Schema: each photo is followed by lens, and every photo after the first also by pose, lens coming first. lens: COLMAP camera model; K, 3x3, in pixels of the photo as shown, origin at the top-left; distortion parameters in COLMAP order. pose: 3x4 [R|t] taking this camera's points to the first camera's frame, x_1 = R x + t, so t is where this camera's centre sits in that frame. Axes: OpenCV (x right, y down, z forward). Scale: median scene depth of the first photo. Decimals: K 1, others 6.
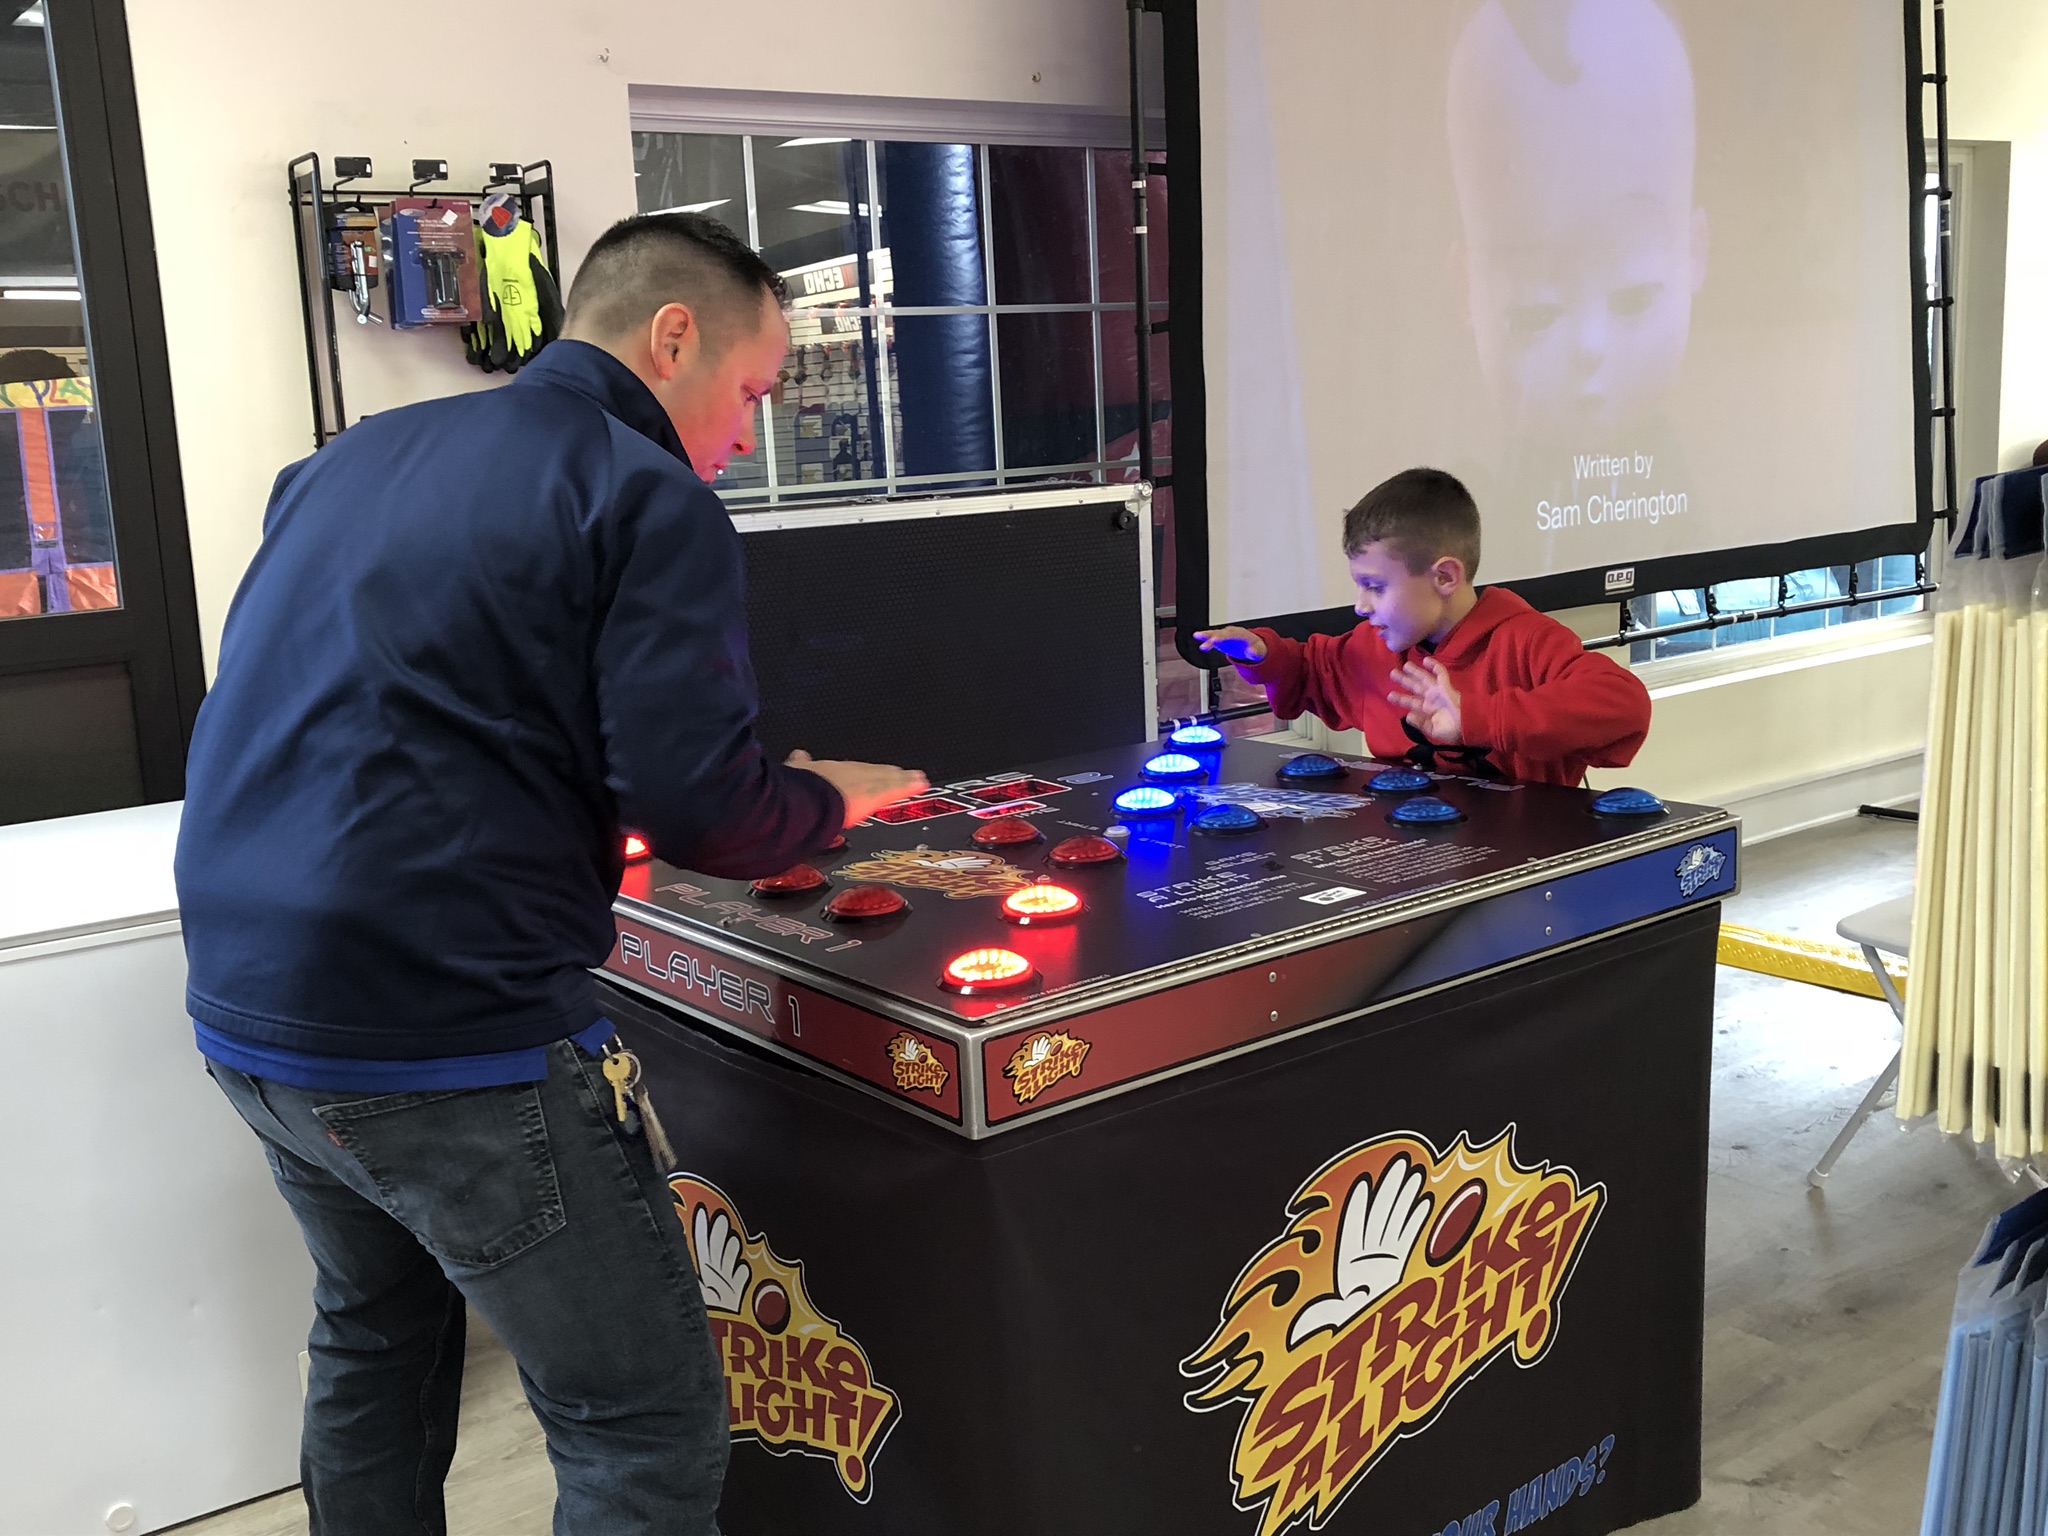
lens RADIAL K [[2079.1, 0, 1066.1], [0, 2079.1, 704.1], [0, 0, 1]] dist [0.017858, 0.000000]
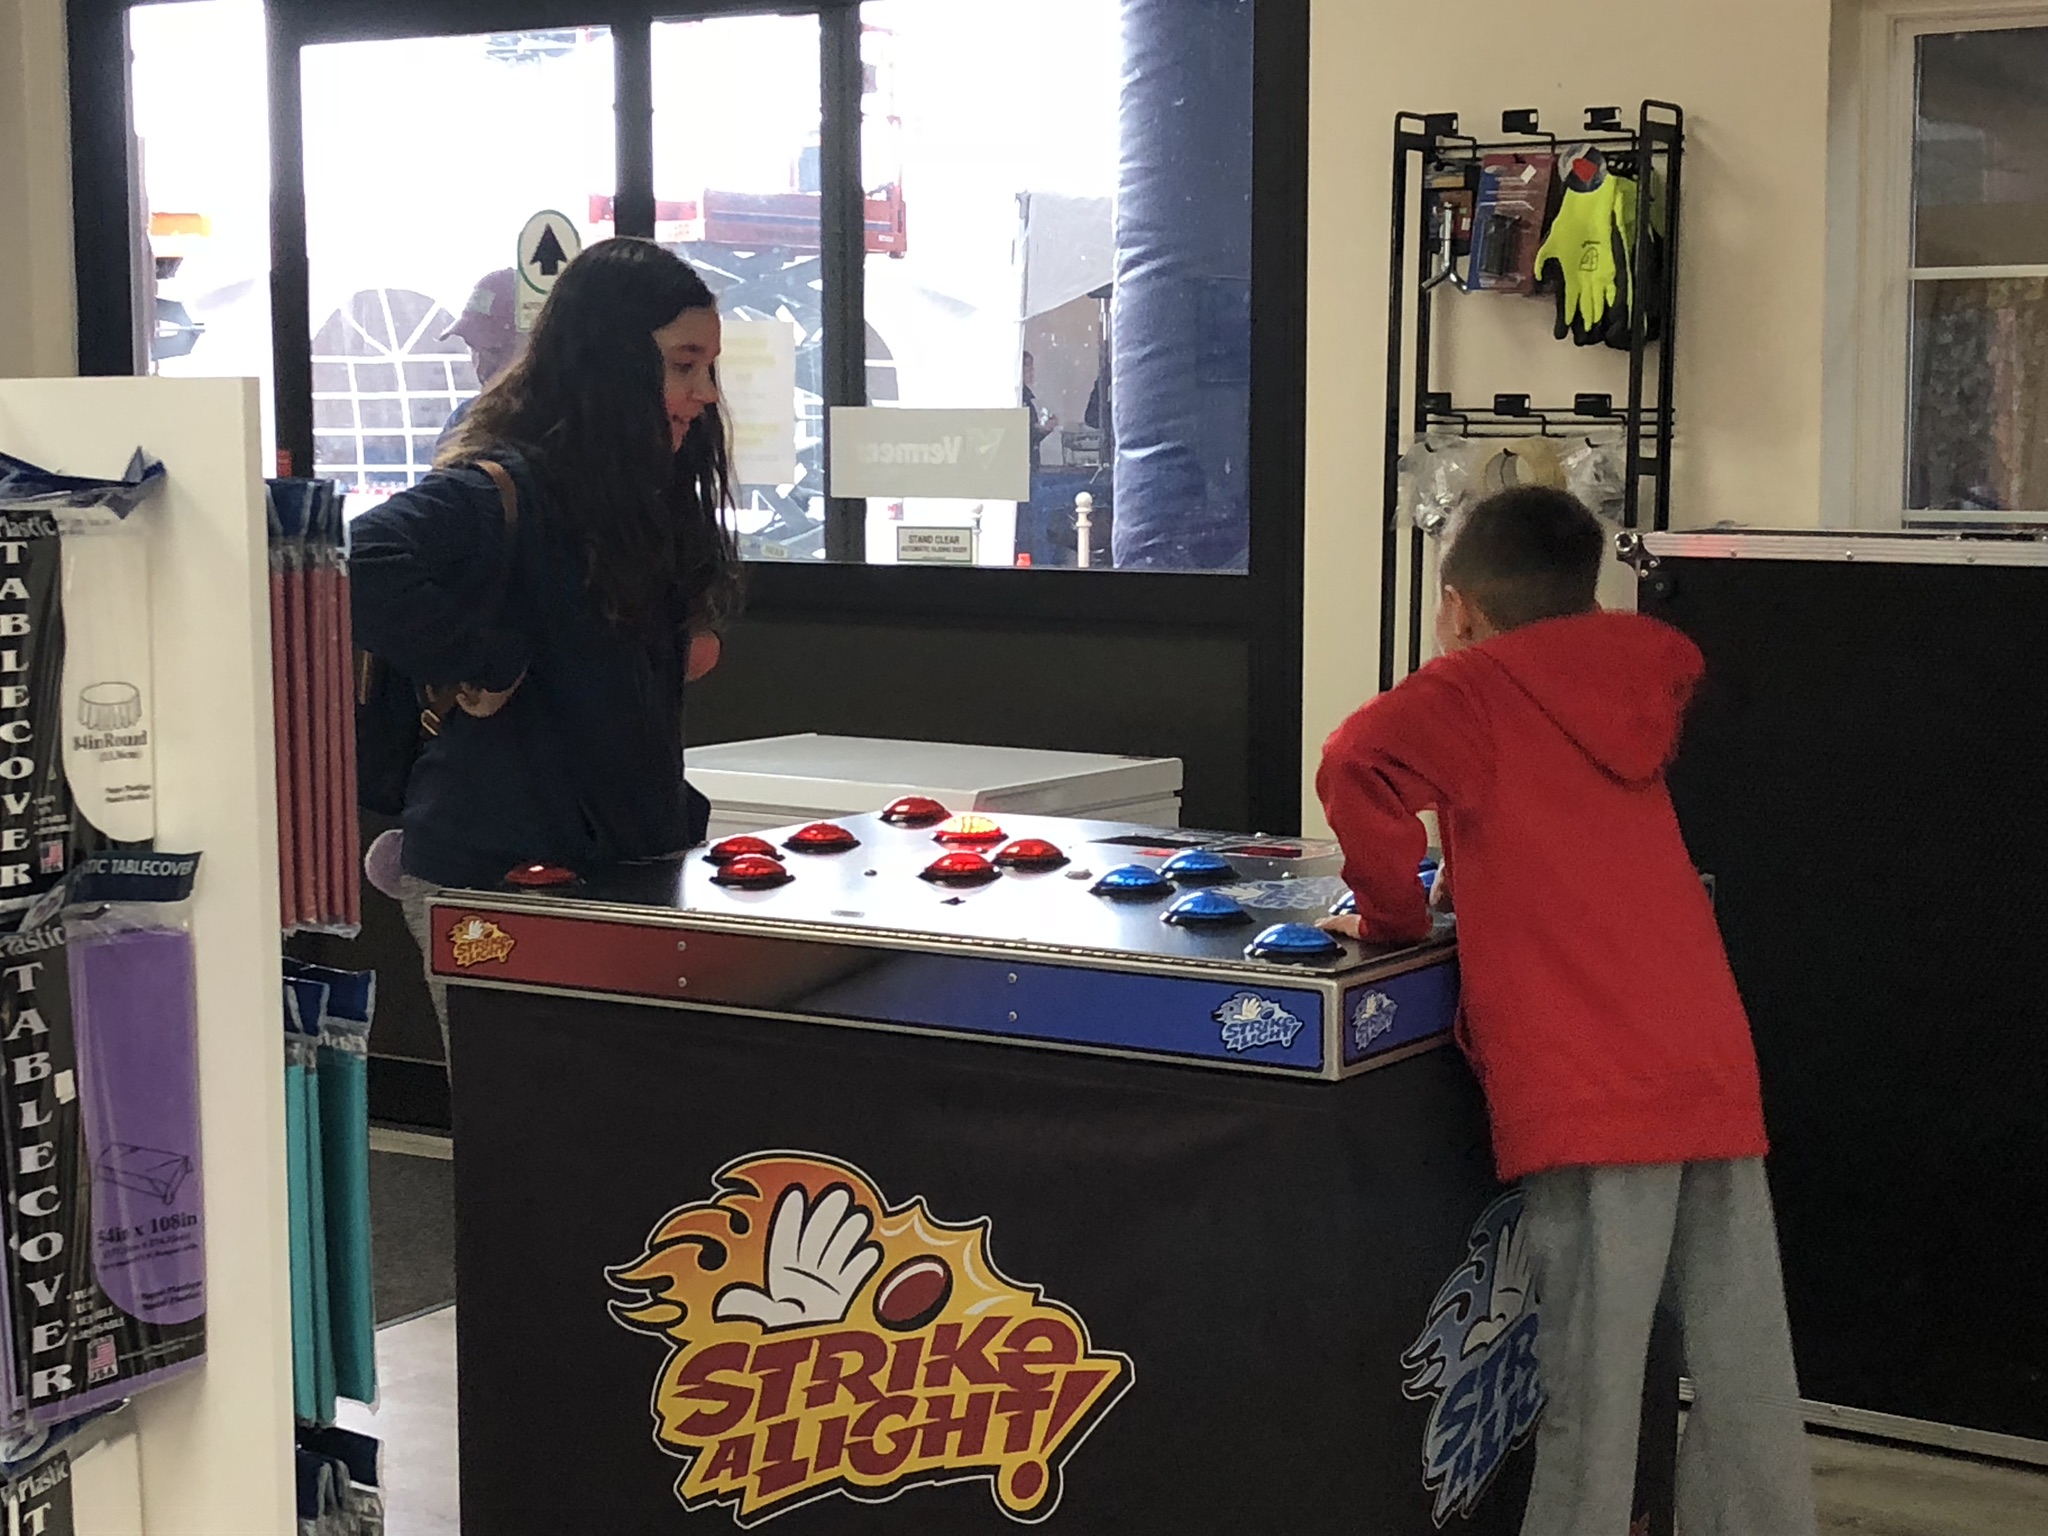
lens RADIAL K [[3725.2, 0, 1016.2], [0, 3725.2, 751.2], [0, 0, 1]] dist [0.196491, 0.000000]
pose [[0.322024, 0.133940, -0.937209, 1.749171], [-0.164614, 0.982784, 0.083892, -0.138416], [0.932311, 0.127263, 0.338528, 0.449200]]
